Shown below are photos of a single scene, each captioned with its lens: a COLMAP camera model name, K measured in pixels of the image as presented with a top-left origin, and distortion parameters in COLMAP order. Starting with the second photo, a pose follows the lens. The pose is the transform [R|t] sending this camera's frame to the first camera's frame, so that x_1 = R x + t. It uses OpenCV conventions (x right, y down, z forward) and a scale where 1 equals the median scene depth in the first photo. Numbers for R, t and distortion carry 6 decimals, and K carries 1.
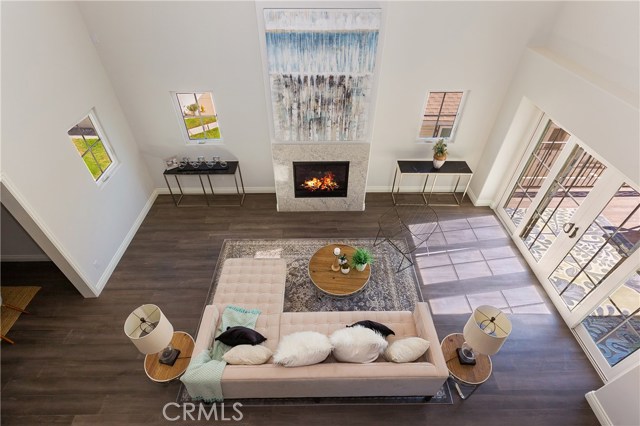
lens RADIAL K [[313.5, 0, 323.4], [0, 313.5, 208.6], [0, 0, 1]] dist [-0.001757, -0.000079]
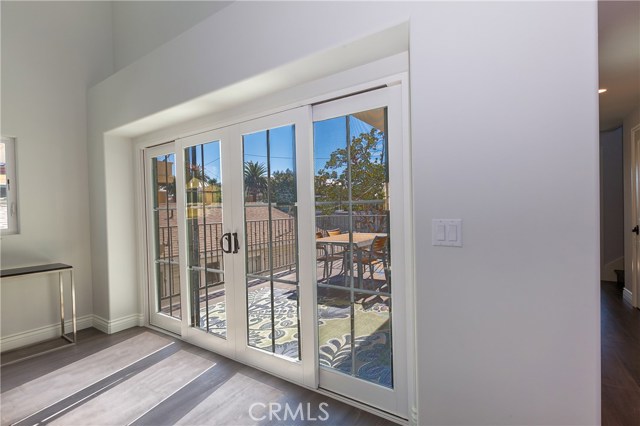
lens RADIAL K [[313.5, 0, 323.4], [0, 313.5, 208.6], [0, 0, 1]] dist [-0.001757, -0.000079]
pose [[0.584988, -0.028146, 0.810554, 0.334065], [0.562886, 0.733604, -0.380768, 0.325151], [-0.583908, 0.678994, 0.444993, 0.485758]]
